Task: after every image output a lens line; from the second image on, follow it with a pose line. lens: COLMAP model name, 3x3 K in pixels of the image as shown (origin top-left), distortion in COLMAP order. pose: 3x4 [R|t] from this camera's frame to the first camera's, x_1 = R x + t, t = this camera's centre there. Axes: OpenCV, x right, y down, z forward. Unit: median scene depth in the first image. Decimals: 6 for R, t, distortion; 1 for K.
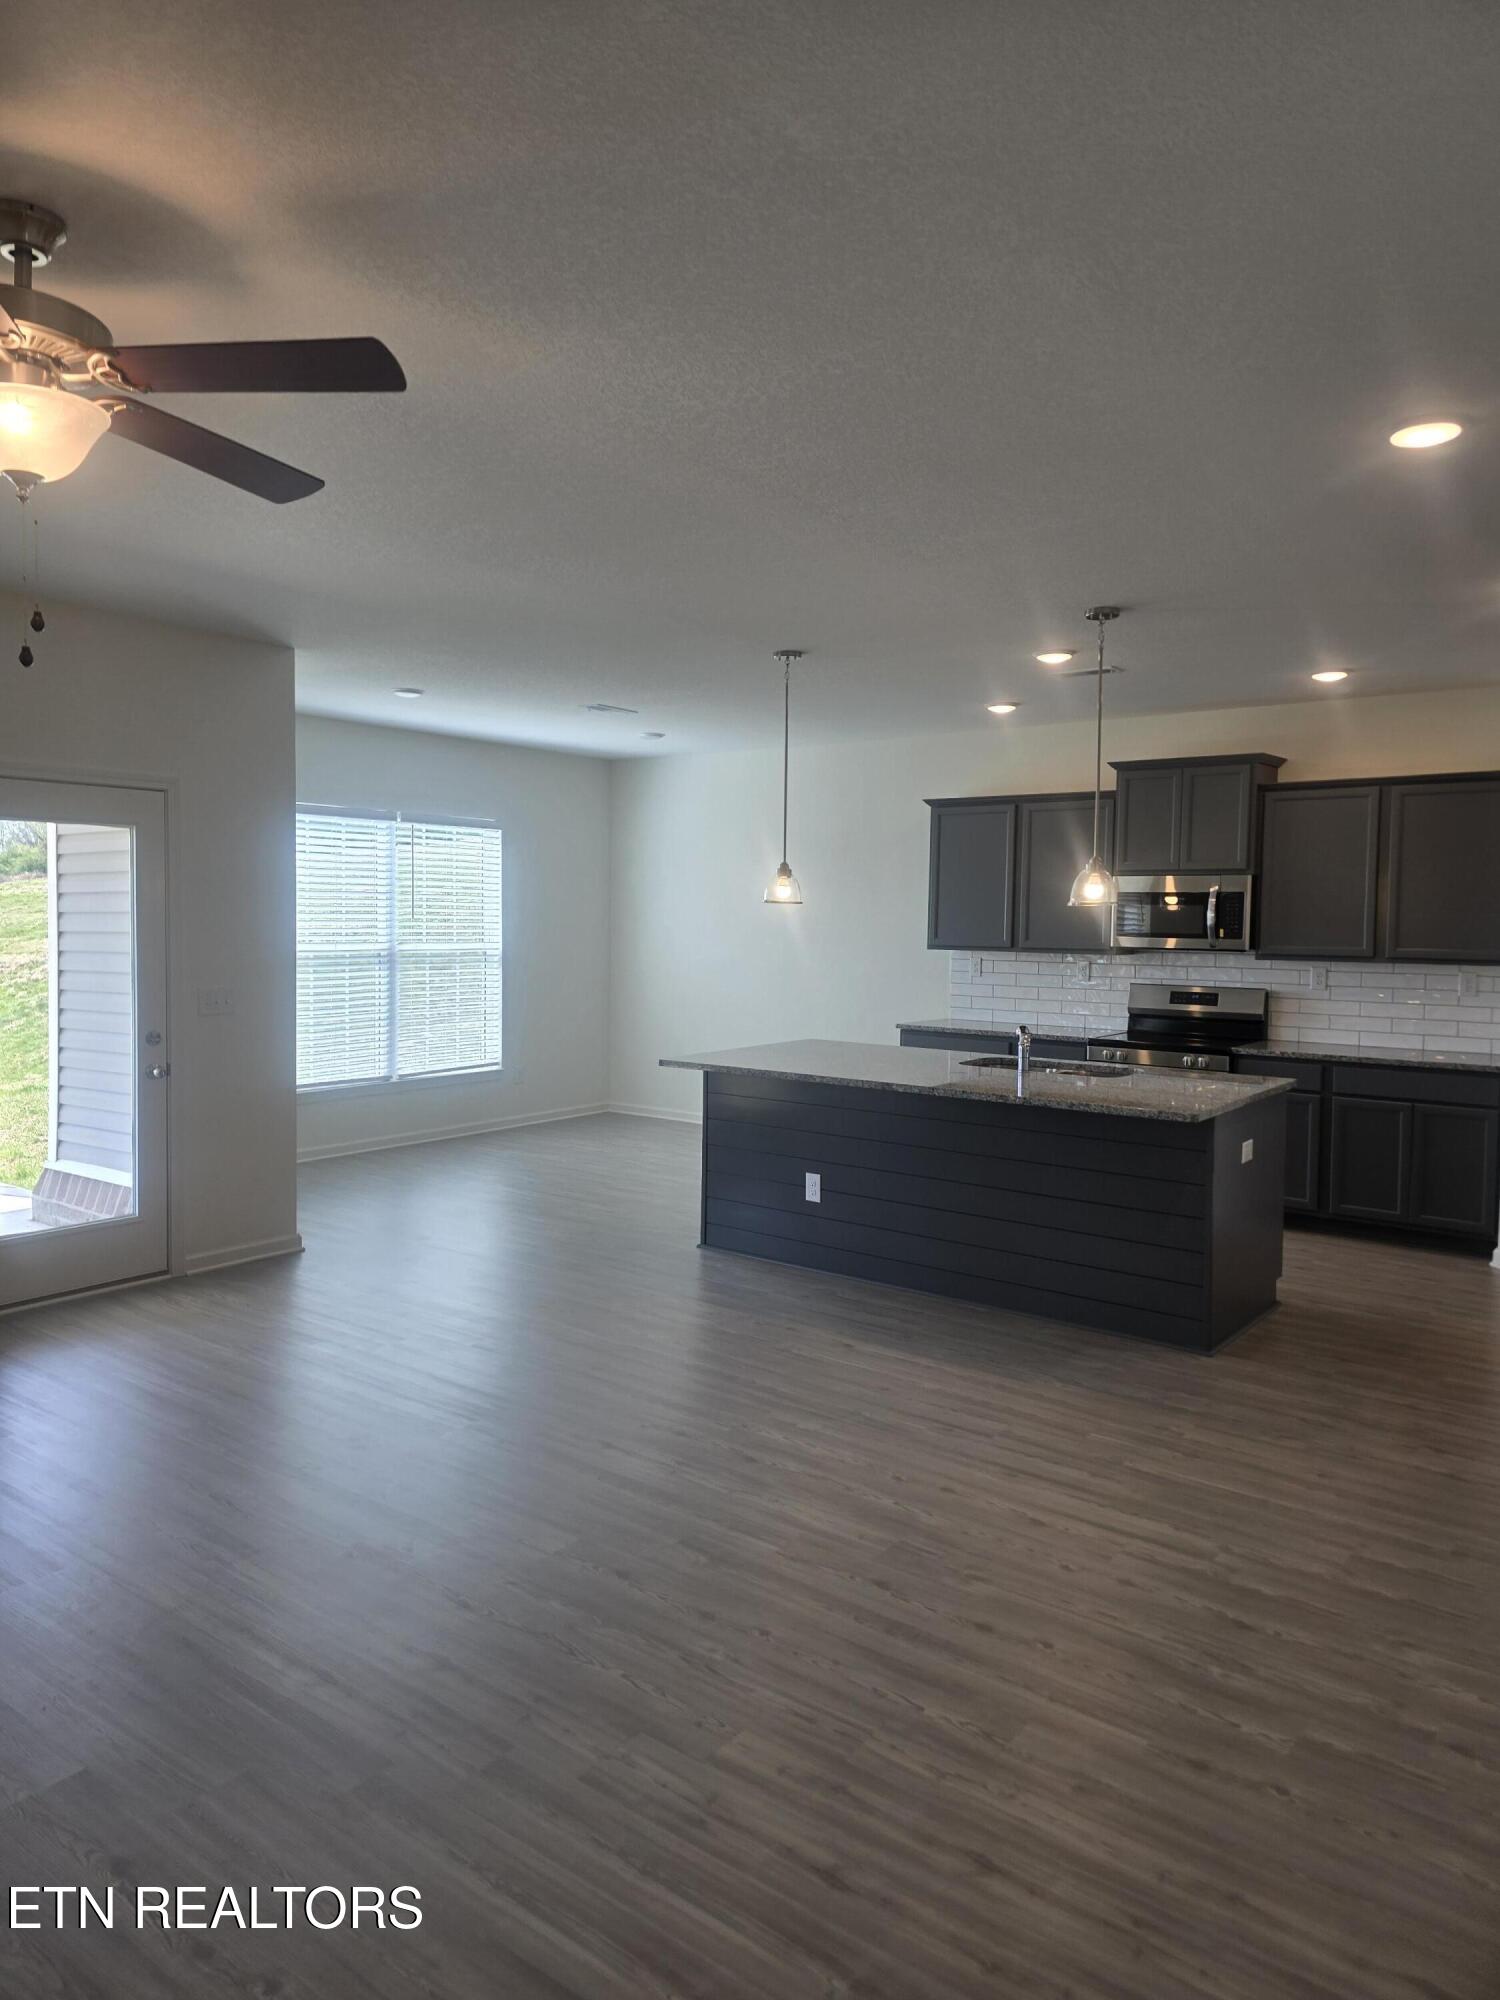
lens RADIAL K [[1356.3, 0, 738.1], [0, 1356.3, 987.5], [0, 0, 1]] dist [0.053123, -0.008675]
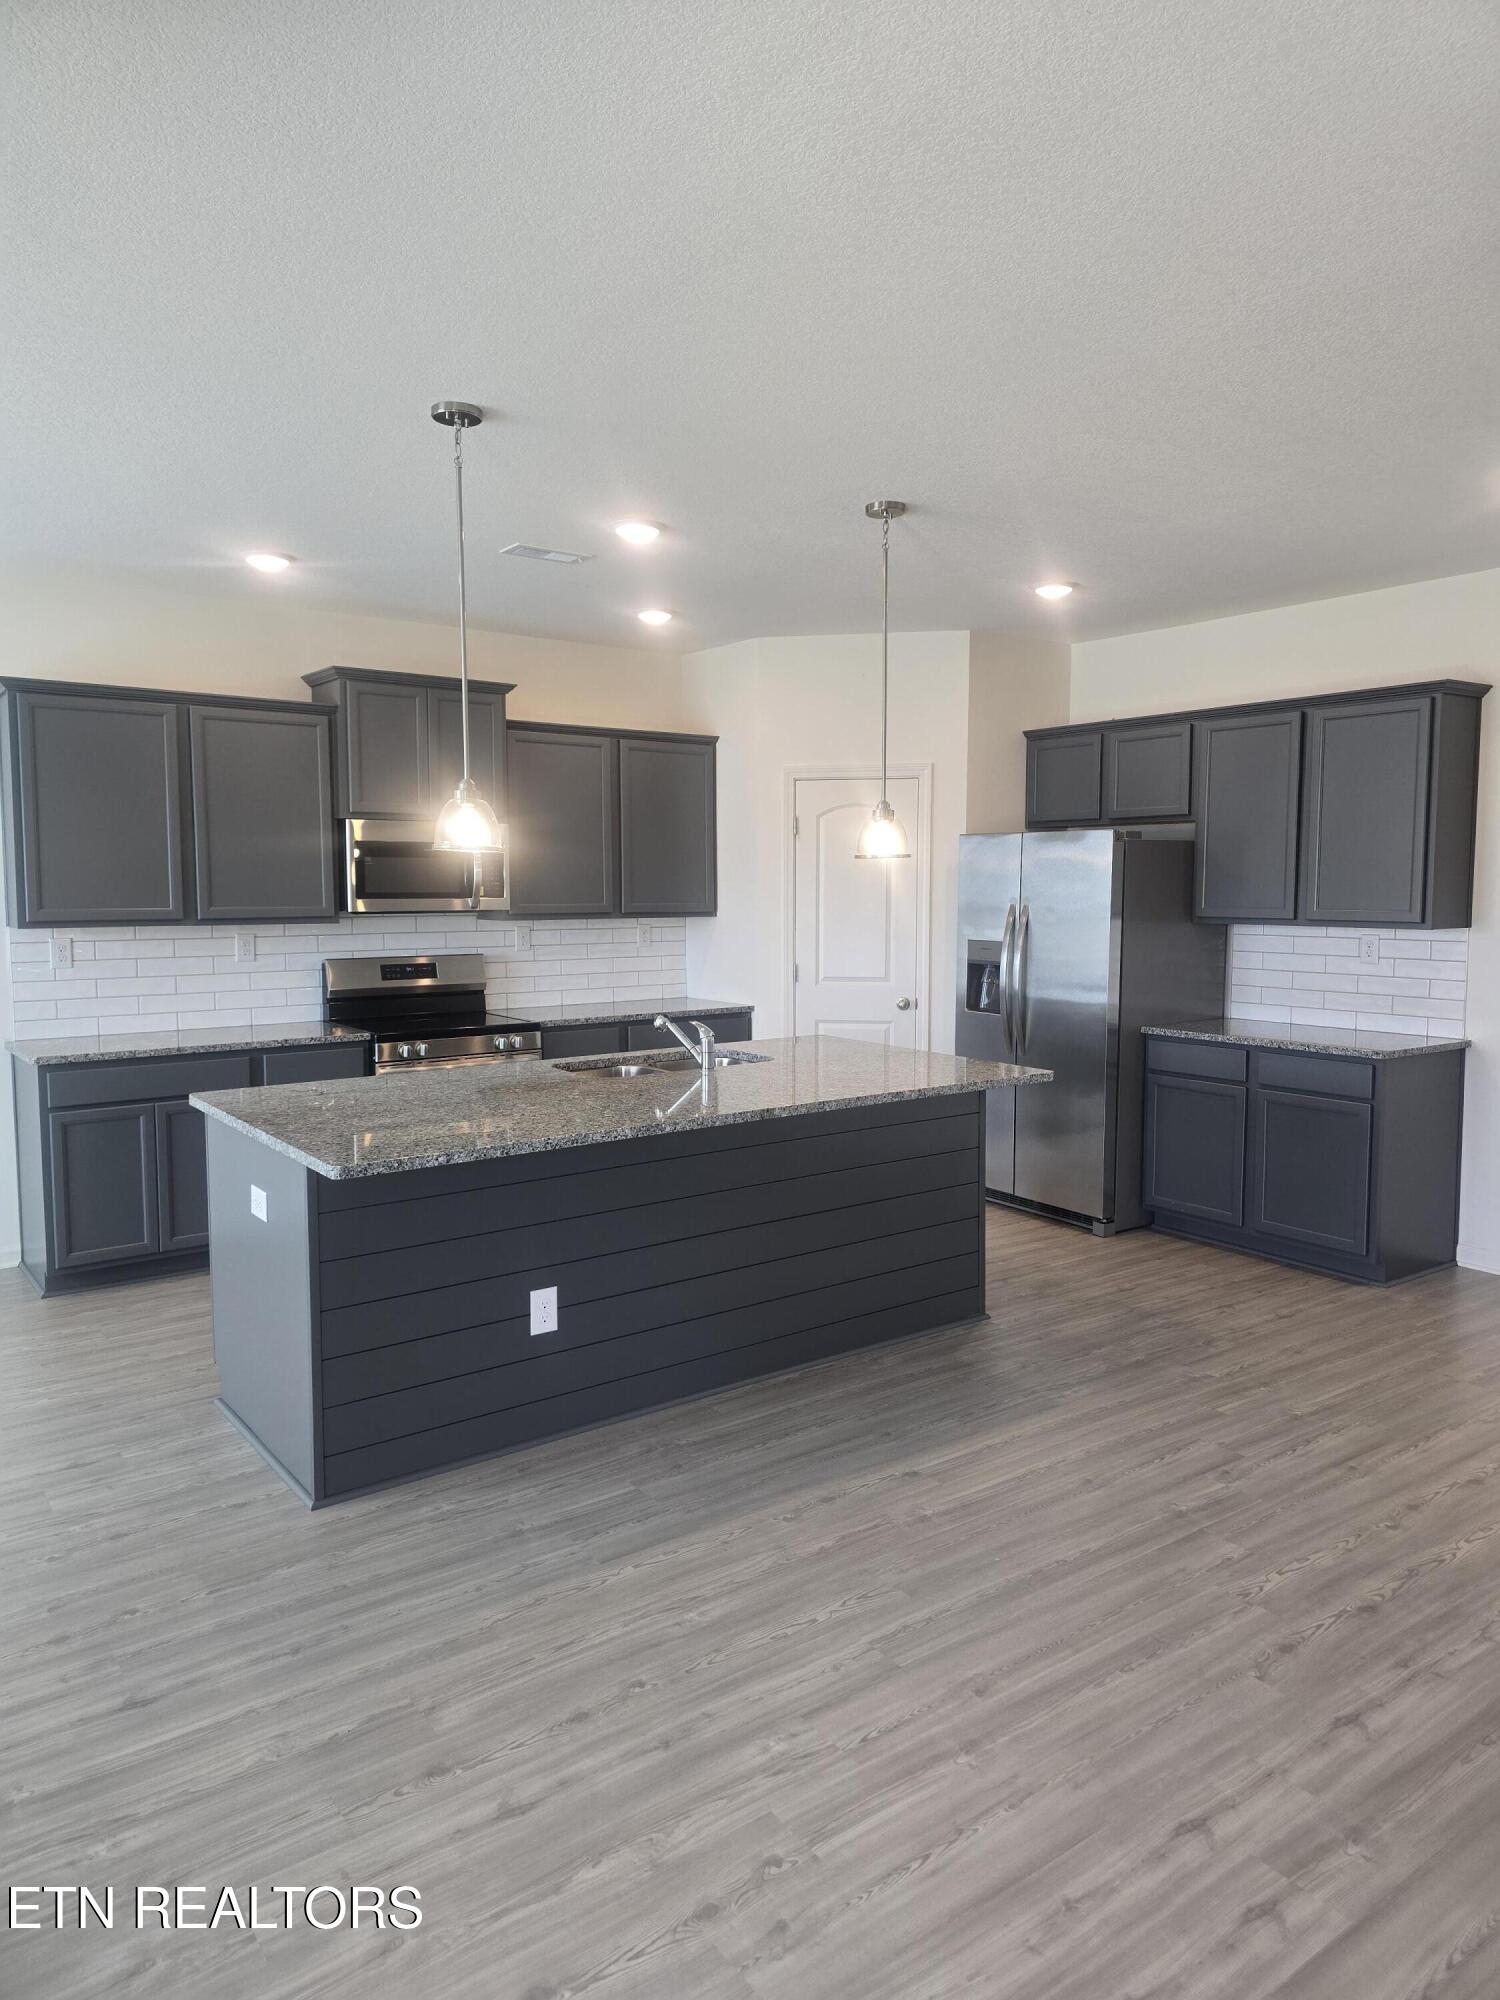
lens RADIAL K [[1356.3, 0, 748.0], [0, 1356.3, 1006.6], [0, 0, 1]] dist [0.053123, -0.008675]
pose [[0.263543, -0.102438, 0.959193, -0.502175], [0.058502, 0.994213, 0.090104, -0.041413], [-0.962872, 0.032369, 0.268011, 0.736509]]
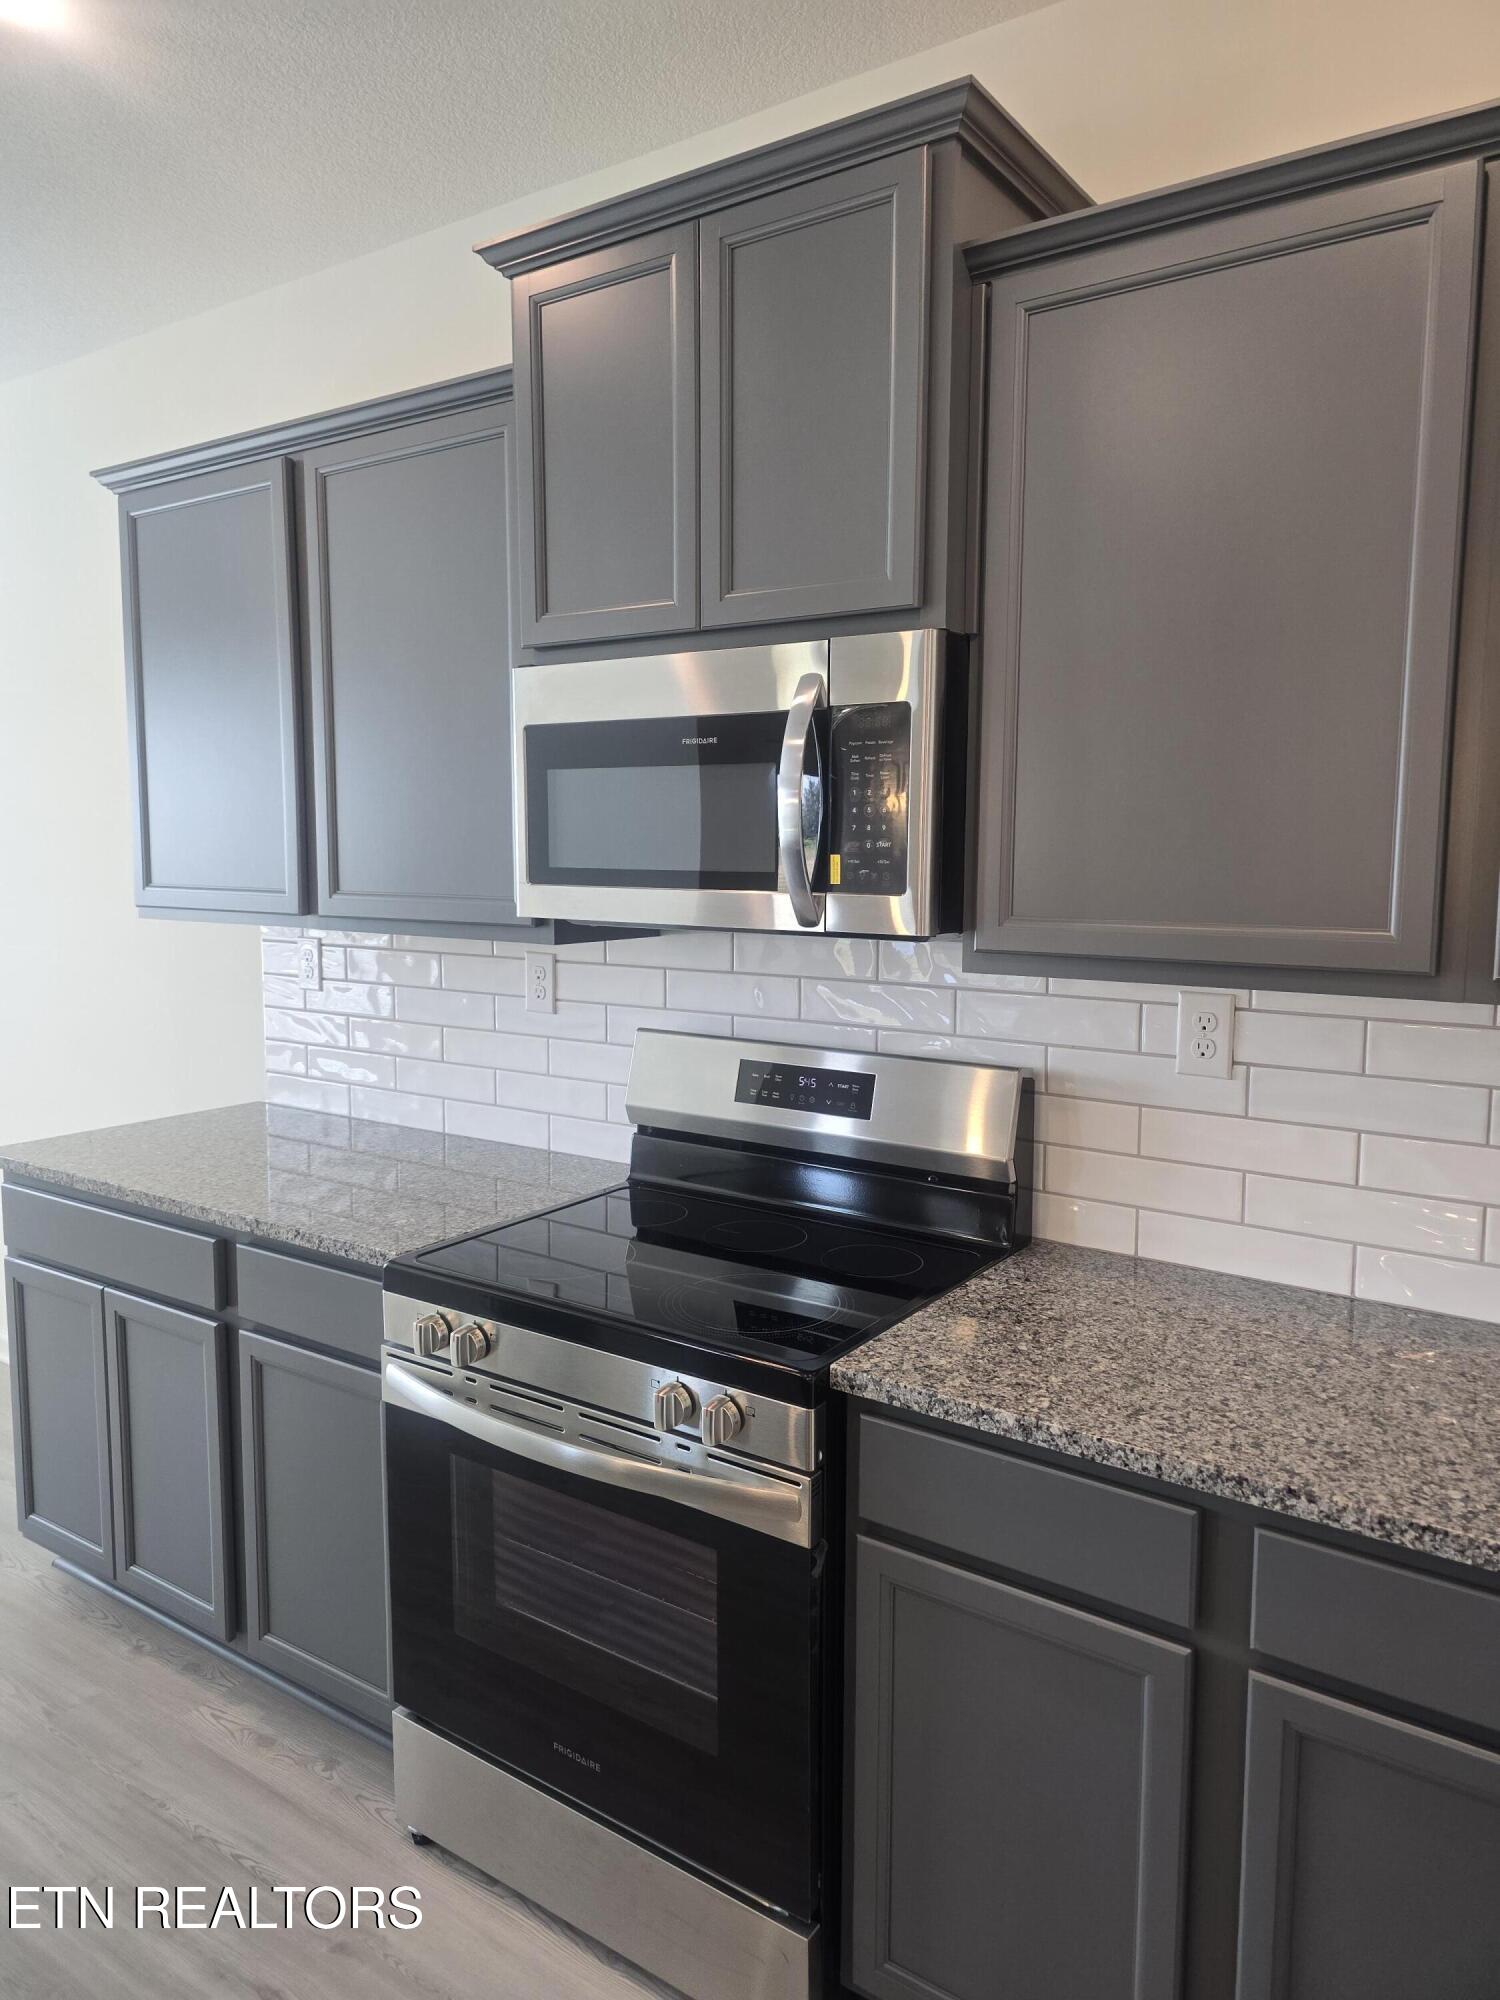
lens RADIAL K [[1356.3, 0, 754.8], [0, 1356.3, 1001.1], [0, 0, 1]] dist [0.053123, -0.008675]
pose [[0.998409, -0.015279, 0.054275, 0.386989], [0.011886, 0.997986, 0.062307, -0.037677], [-0.055118, -0.061563, 0.996580, 0.887358]]
